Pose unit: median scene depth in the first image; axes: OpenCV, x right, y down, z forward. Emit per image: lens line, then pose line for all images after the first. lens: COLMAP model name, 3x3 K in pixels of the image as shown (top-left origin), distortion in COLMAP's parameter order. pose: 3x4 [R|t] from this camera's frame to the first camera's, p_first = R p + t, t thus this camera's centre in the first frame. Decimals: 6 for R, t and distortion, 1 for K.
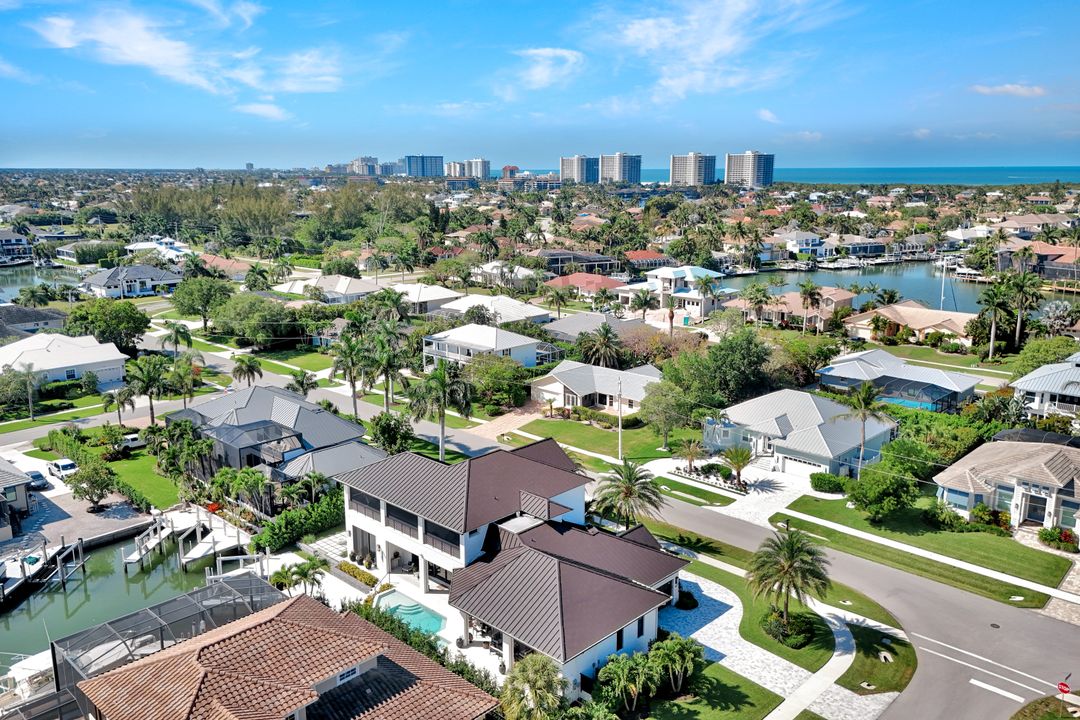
lens RADIAL K [[875.9, 0, 543.2], [0, 875.9, 384.0], [0, 0, 1]] dist [0.084199, -0.086496]
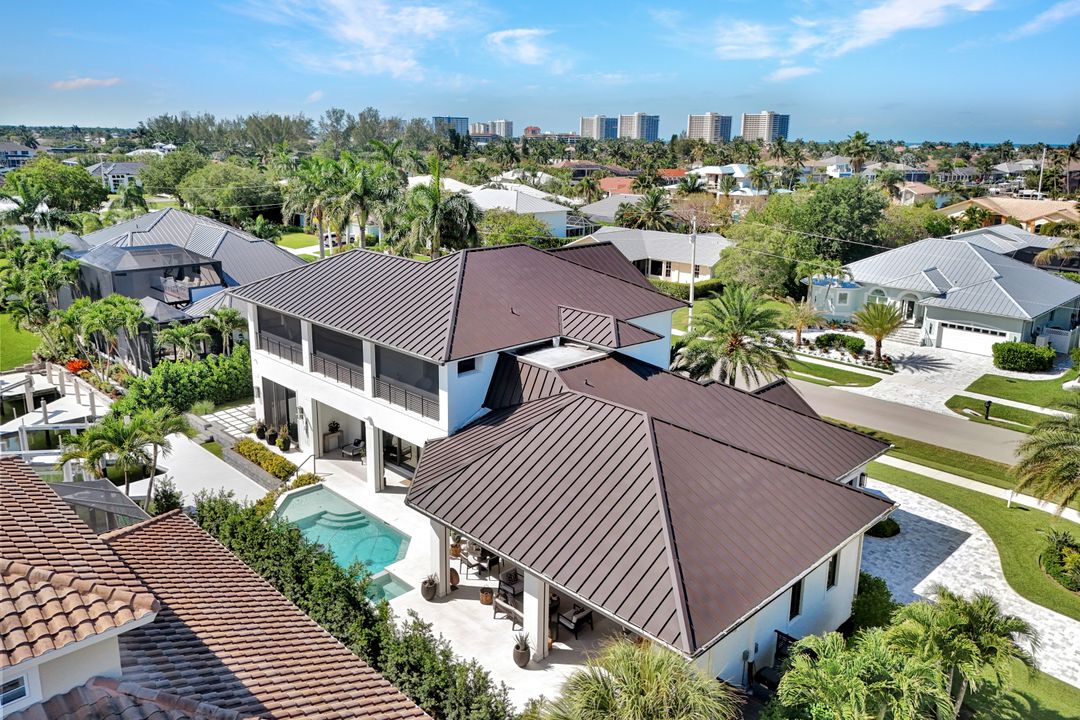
lens RADIAL K [[798.8, 0, 540.0], [0, 798.8, 360.0], [0, 0, 1]] dist [0.068631, -0.062393]
pose [[0.999534, 0.022765, -0.020360, -0.023960], [-0.022407, 0.999593, 0.017652, 0.126875], [0.020753, -0.017188, 0.999637, 0.449178]]
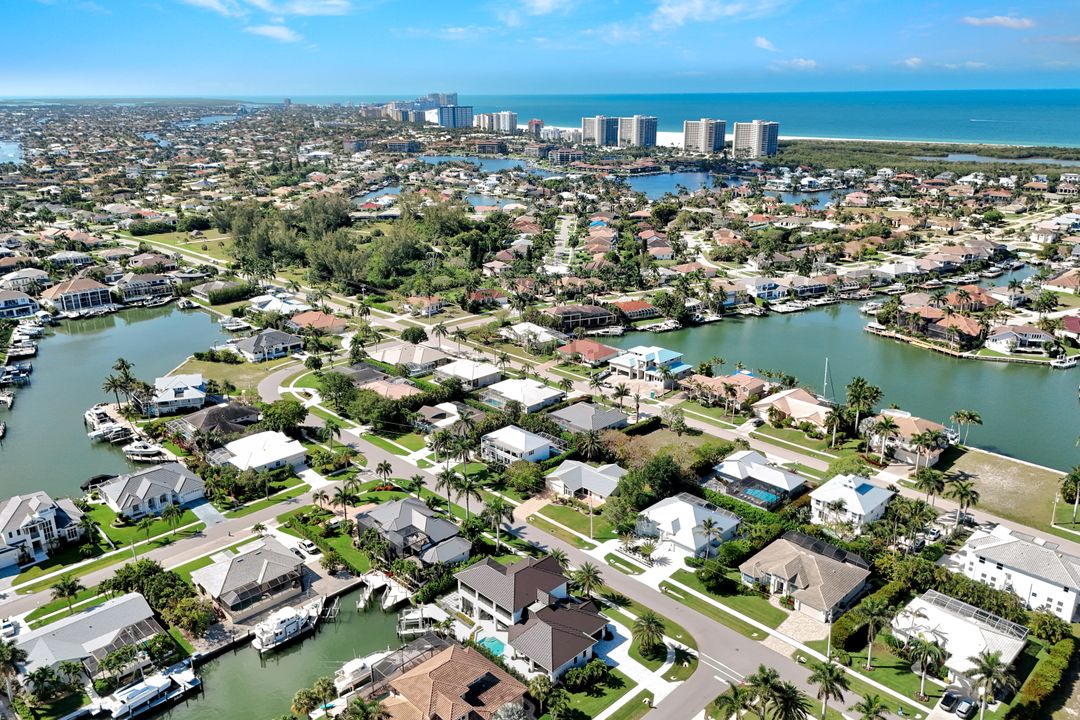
lens RADIAL K [[875.9, 0, 543.2], [0, 875.9, 384.0], [0, 0, 1]] dist [0.084199, -0.086496]
pose [[0.999575, 0.008087, -0.027997, 0.043323], [-0.004721, 0.992971, 0.118262, -0.591431], [0.028756, -0.118080, 0.992588, -1.059458]]
